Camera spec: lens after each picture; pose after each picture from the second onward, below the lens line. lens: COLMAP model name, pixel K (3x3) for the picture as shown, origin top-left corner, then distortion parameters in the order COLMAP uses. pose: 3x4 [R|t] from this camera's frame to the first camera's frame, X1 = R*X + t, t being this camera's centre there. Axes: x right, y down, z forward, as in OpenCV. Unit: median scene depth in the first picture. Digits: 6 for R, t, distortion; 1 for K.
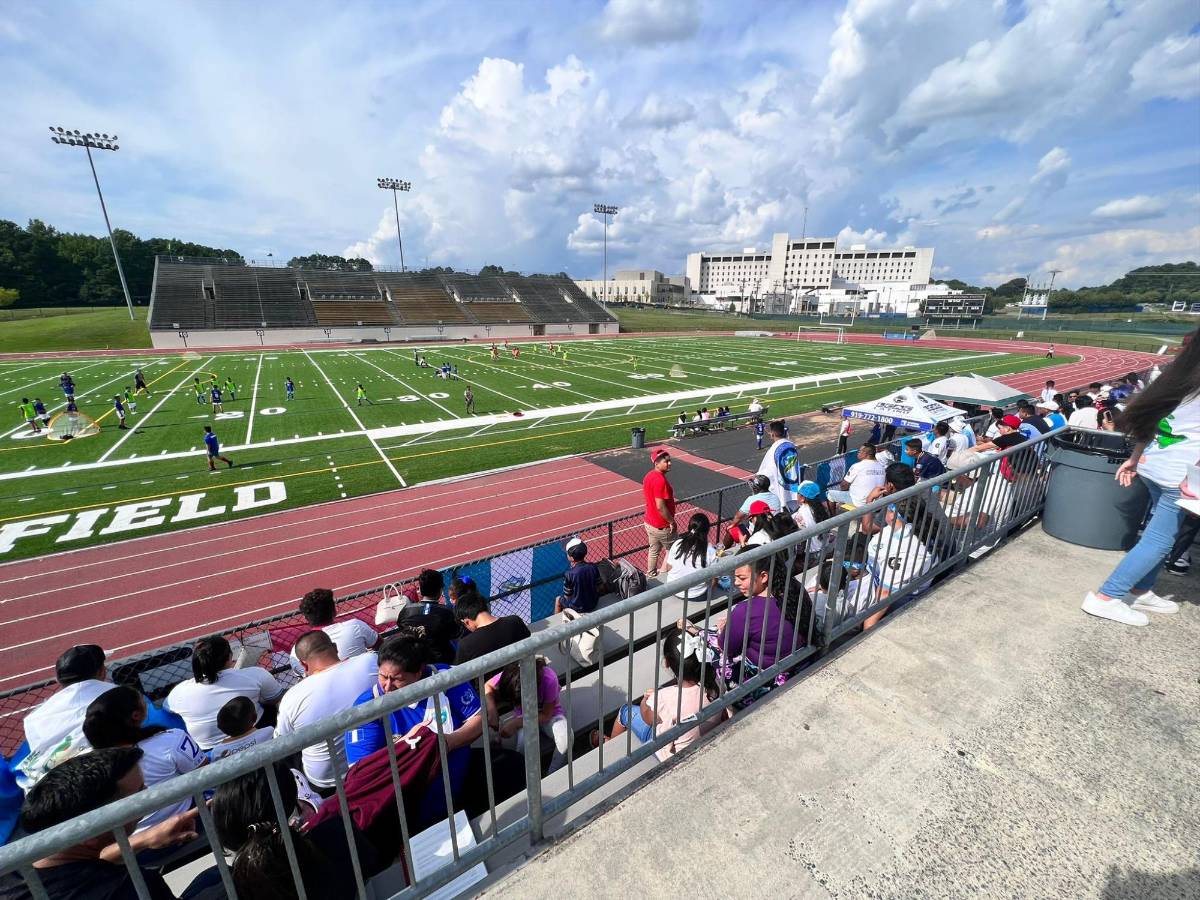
lens RADIAL K [[483.9, 0, 599.3], [0, 483.9, 457.6], [0, 0, 1]] dist [0.002010, -0.001256]
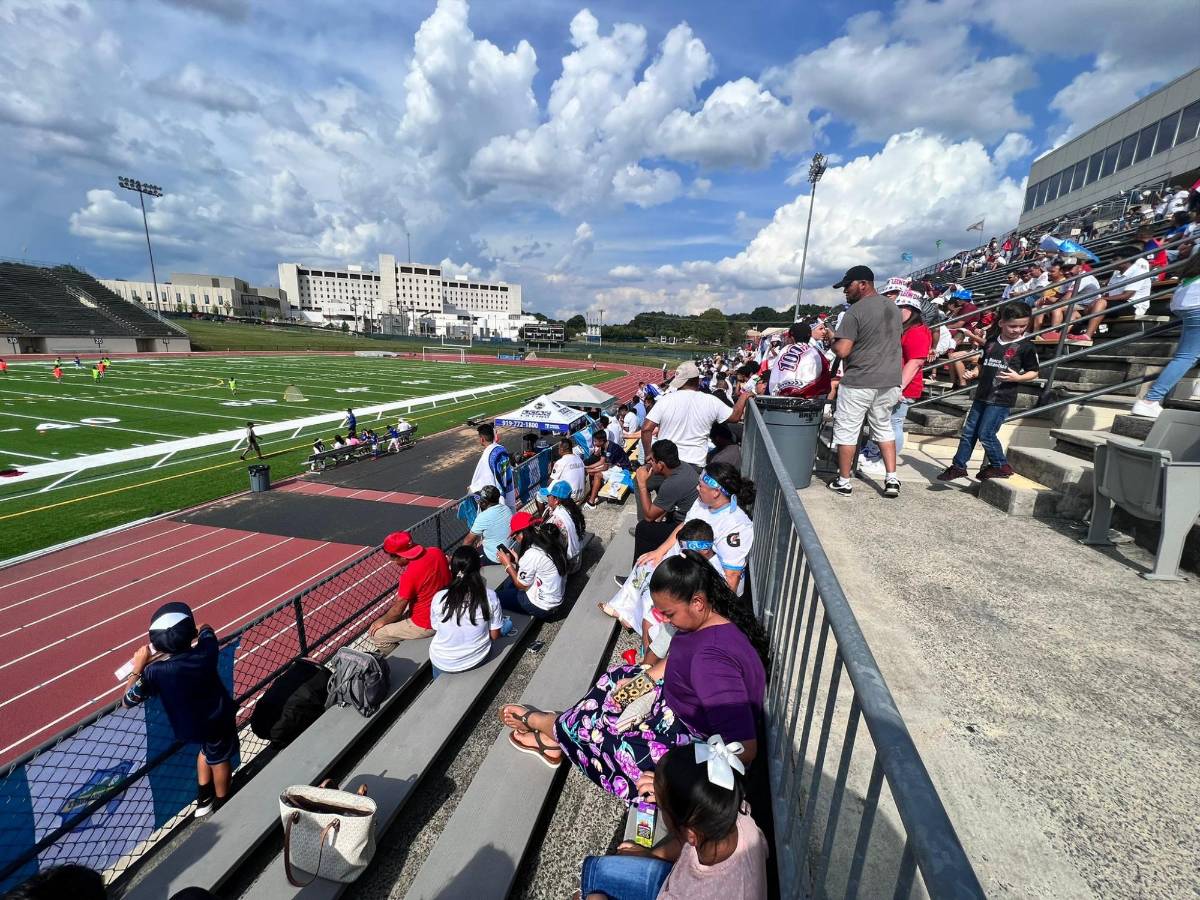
lens RADIAL K [[483.9, 0, 605.5], [0, 483.9, 450.7], [0, 0, 1]] dist [0.002010, -0.001256]
pose [[0.737575, -0.124057, 0.663772, -0.003842], [0.161402, 0.986876, 0.005095, 0.000216], [-0.655692, 0.103376, 0.747918, 0.011807]]
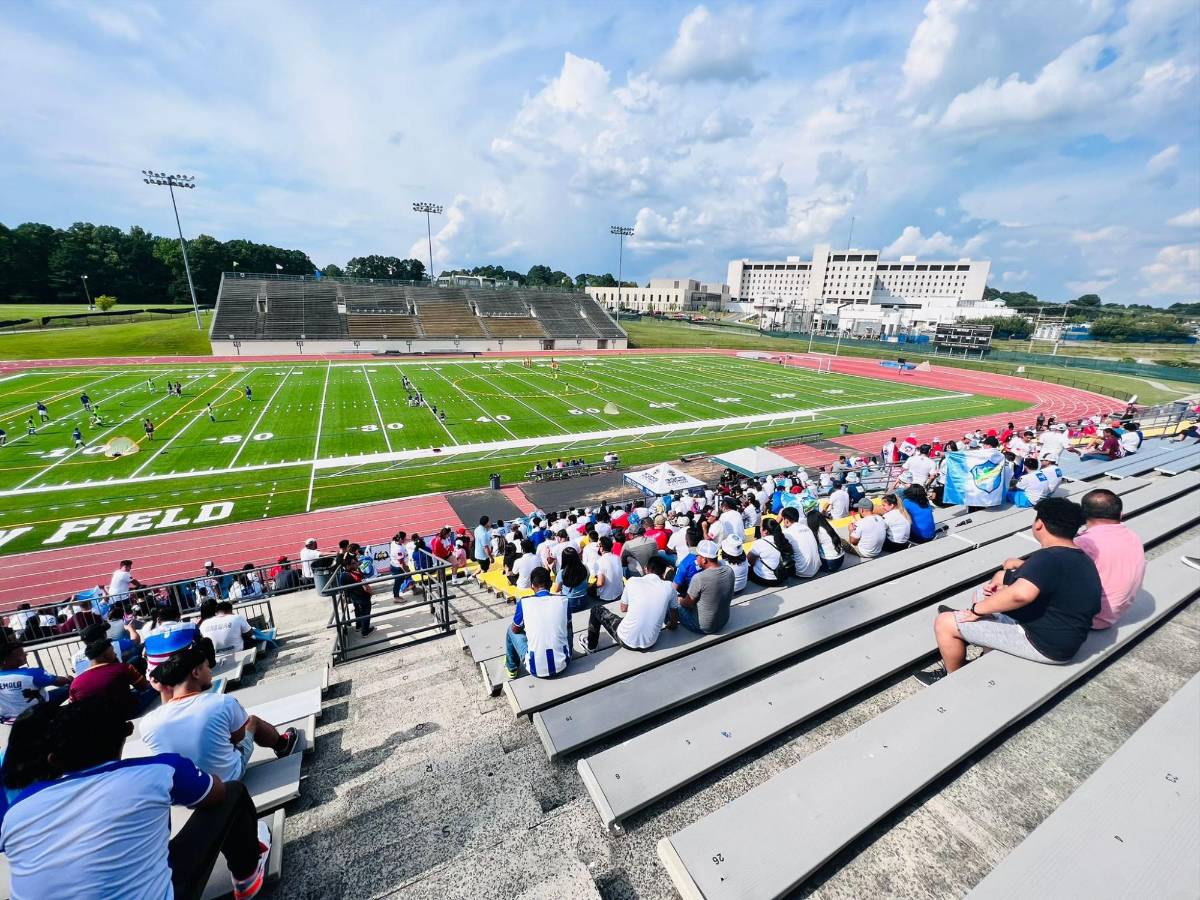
lens RADIAL K [[483.9, 0, 603.0], [0, 483.9, 456.8], [0, 0, 1]] dist [0.002010, -0.001256]
pose [[0.994008, 0.061478, -0.090375, 0.097775], [-0.060732, 0.998094, 0.010982, -0.027961], [0.090878, -0.005428, 0.995847, -0.064190]]
